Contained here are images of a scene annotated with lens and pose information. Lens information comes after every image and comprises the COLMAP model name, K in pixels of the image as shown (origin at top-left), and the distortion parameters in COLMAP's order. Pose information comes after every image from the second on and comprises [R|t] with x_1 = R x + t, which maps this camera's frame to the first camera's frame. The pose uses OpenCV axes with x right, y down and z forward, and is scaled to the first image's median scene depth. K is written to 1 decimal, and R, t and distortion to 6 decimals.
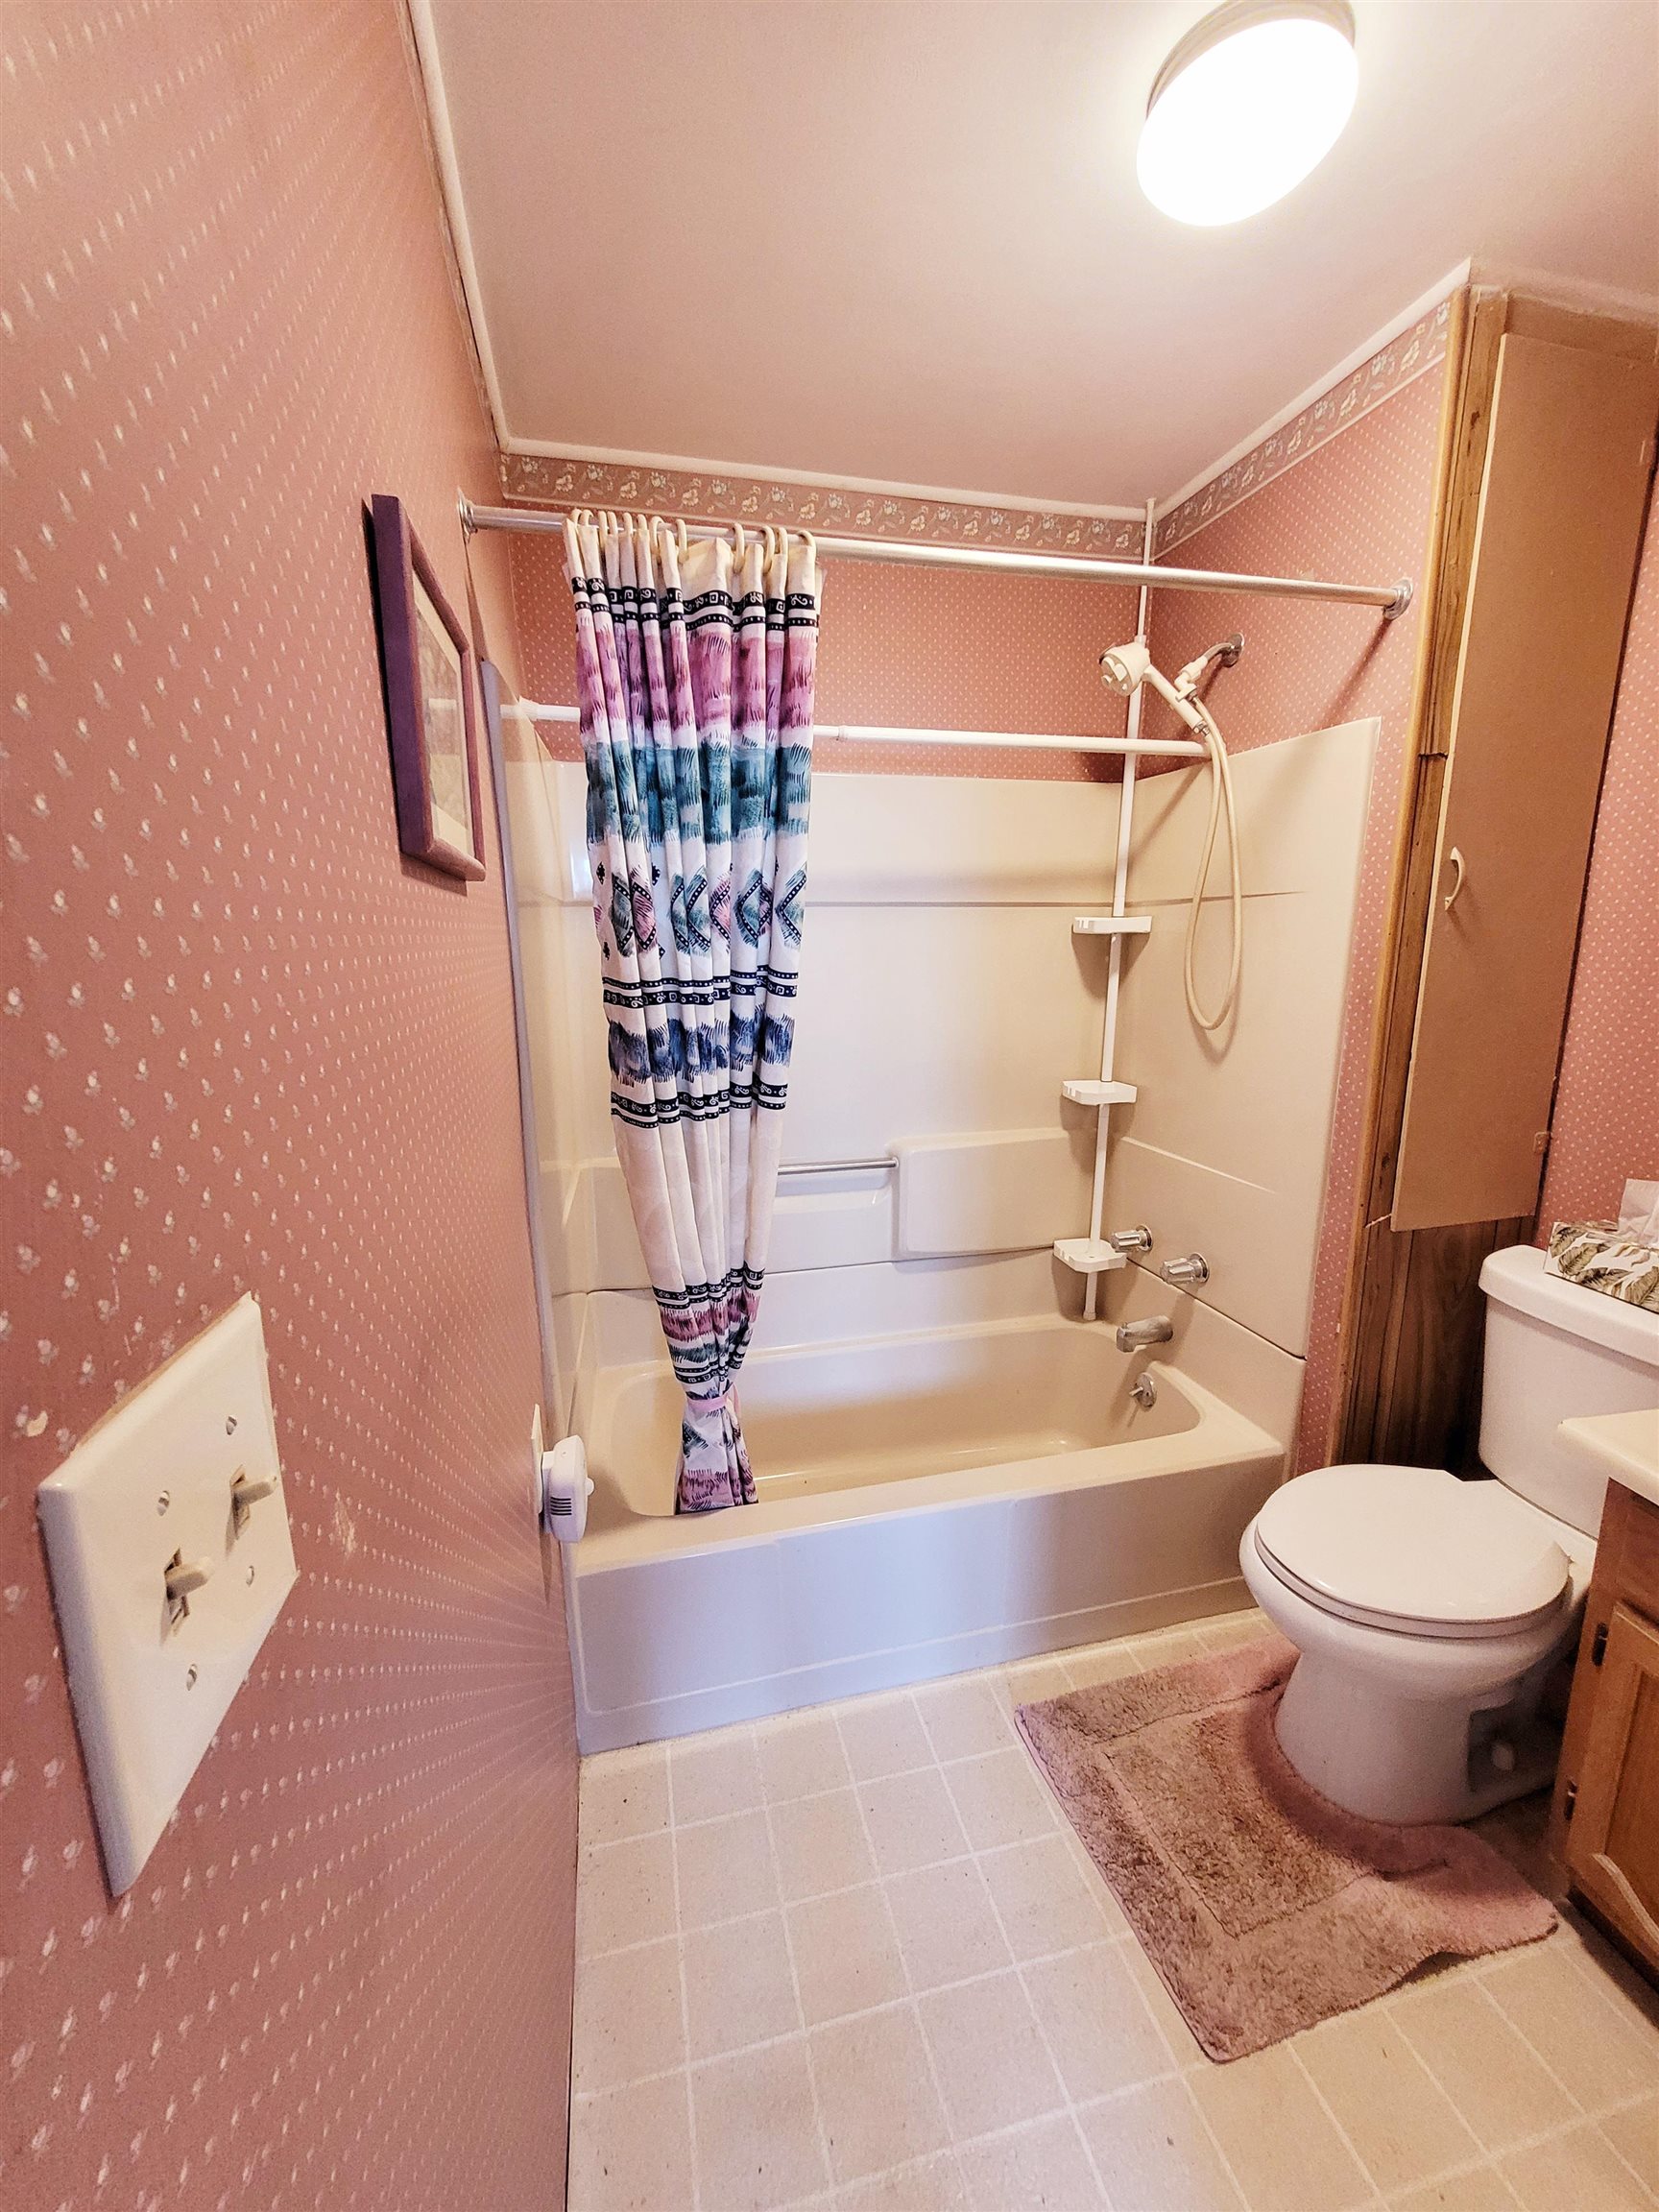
lens RADIAL K [[873.9, 0, 816.9], [0, 873.9, 1100.6], [0, 0, 1]] dist [0.001391, 0.000356]
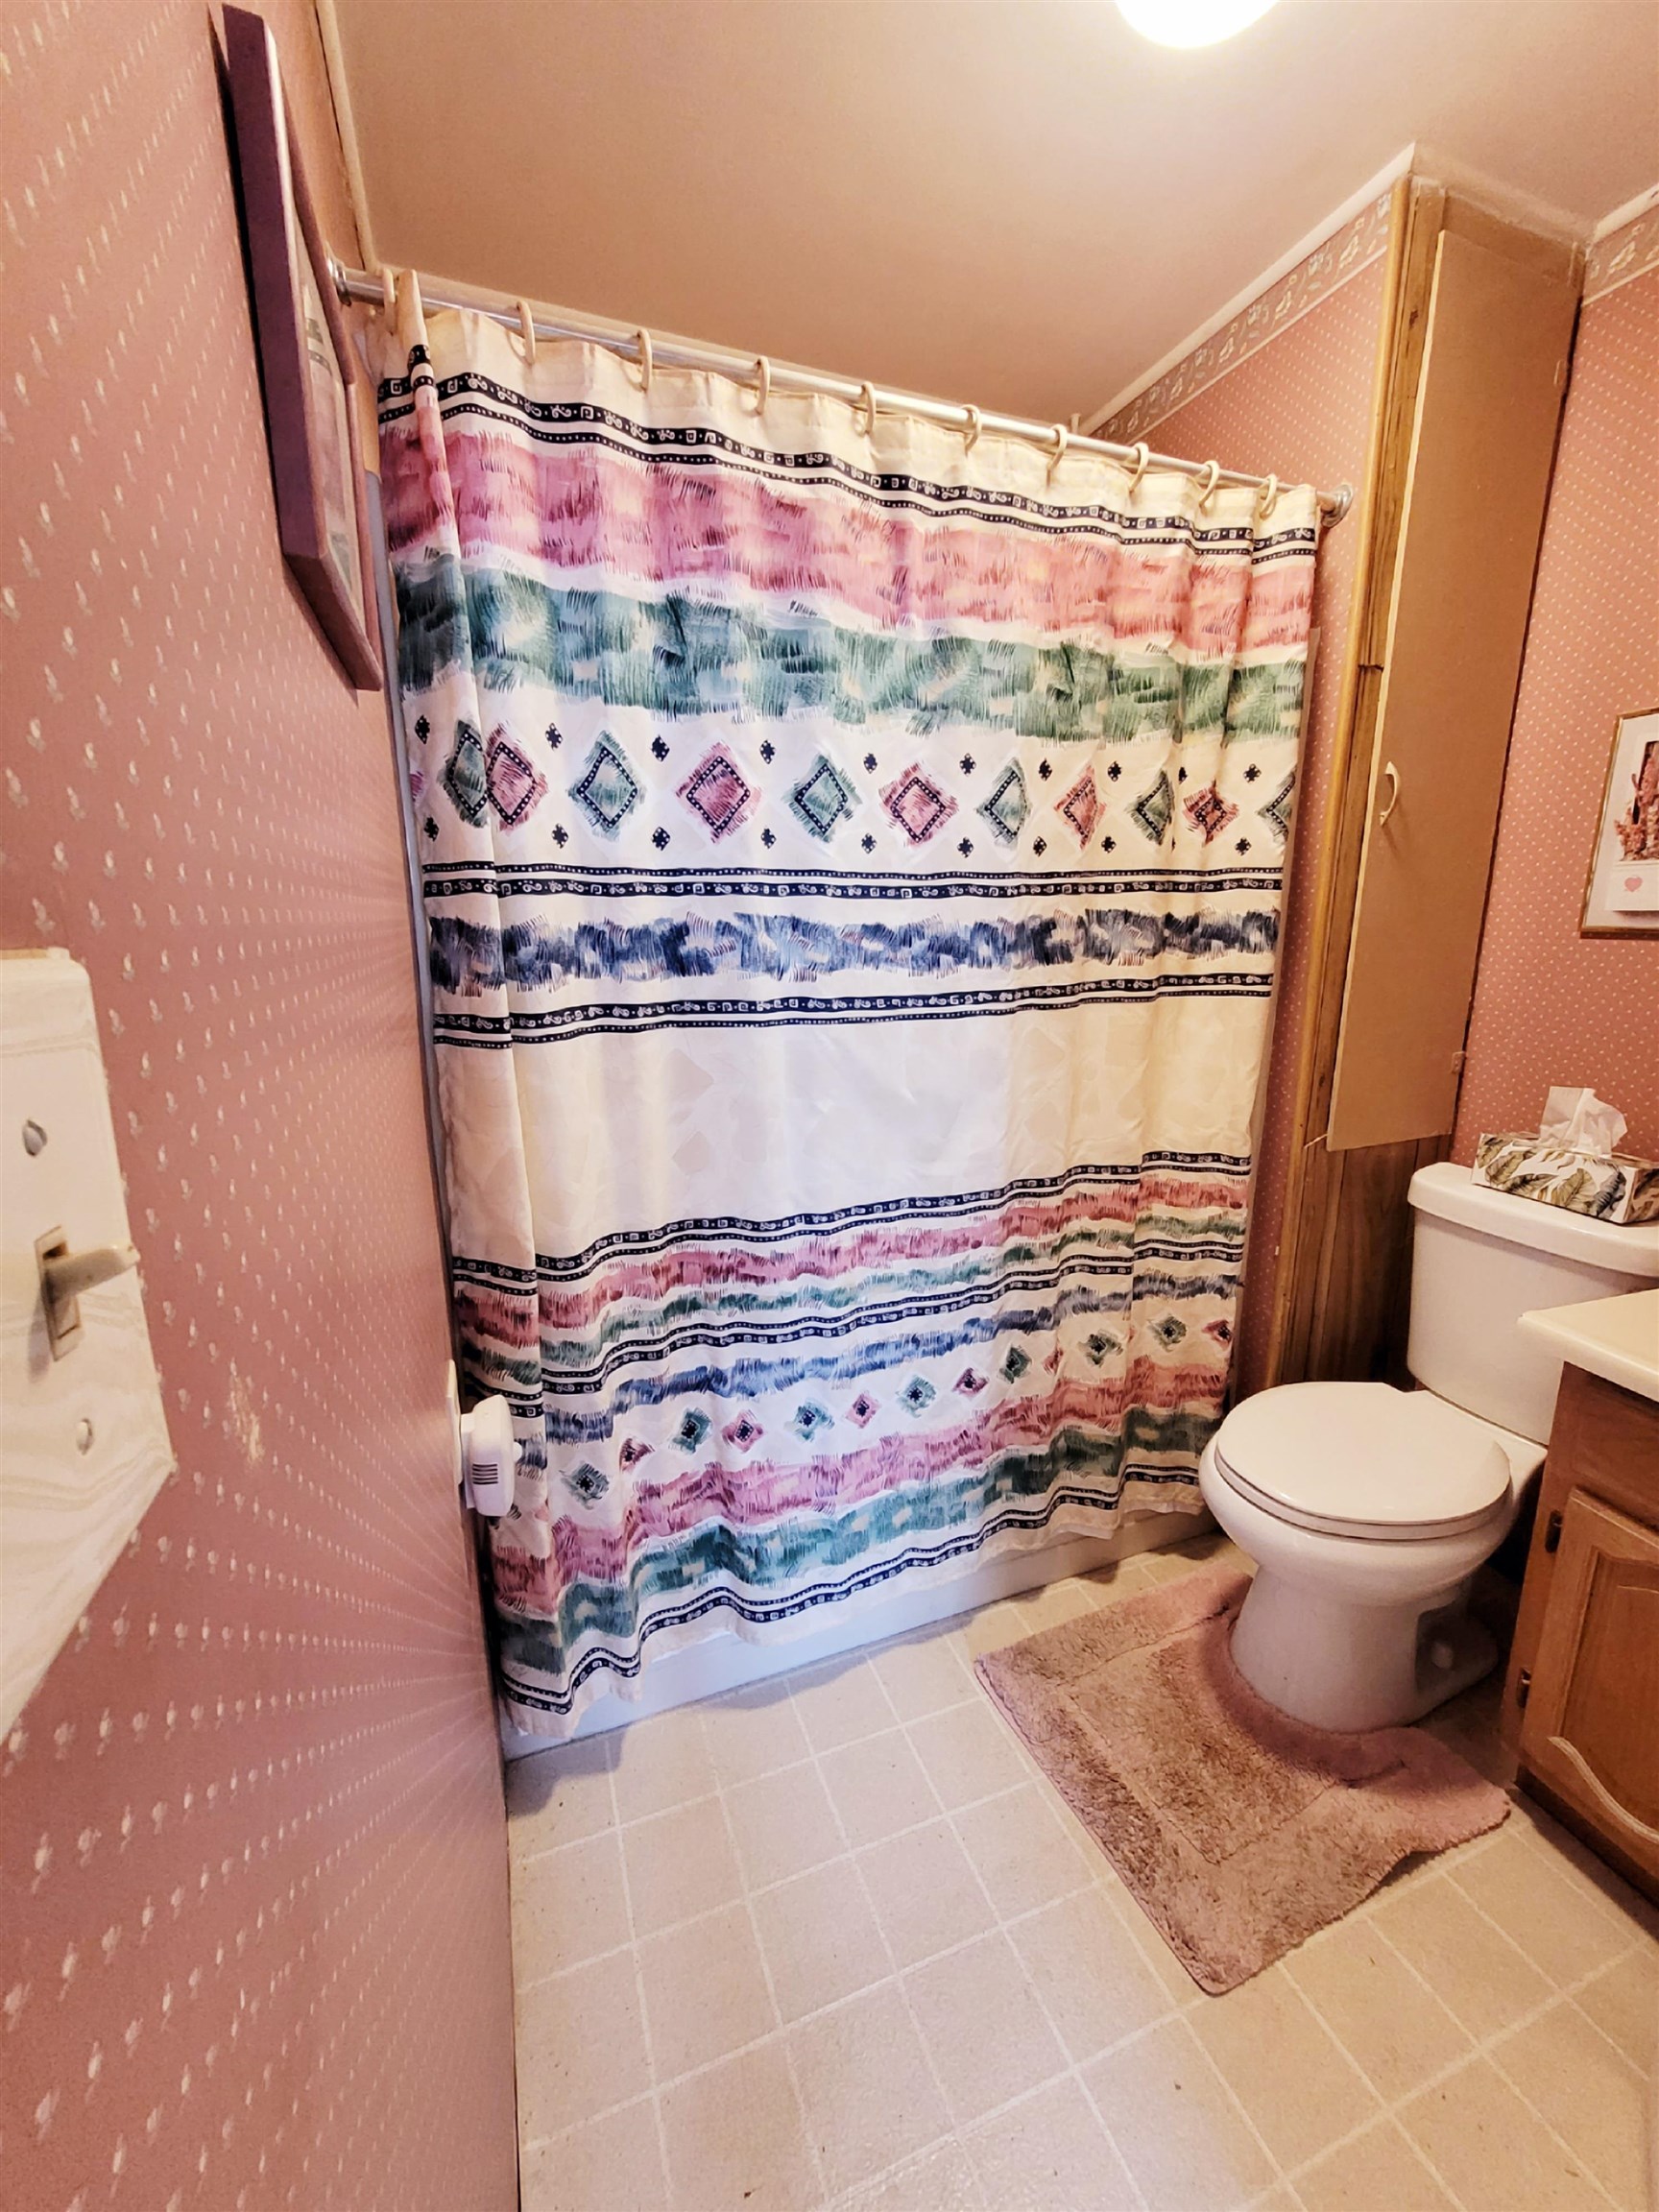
lens RADIAL K [[873.9, 0, 816.9], [0, 873.9, 1100.6], [0, 0, 1]] dist [0.001391, 0.000356]
pose [[0.991708, -0.020635, 0.126842, -0.061775], [0.018859, 0.999707, 0.015185, 0.078574], [-0.127119, -0.012667, 0.991807, 0.095953]]
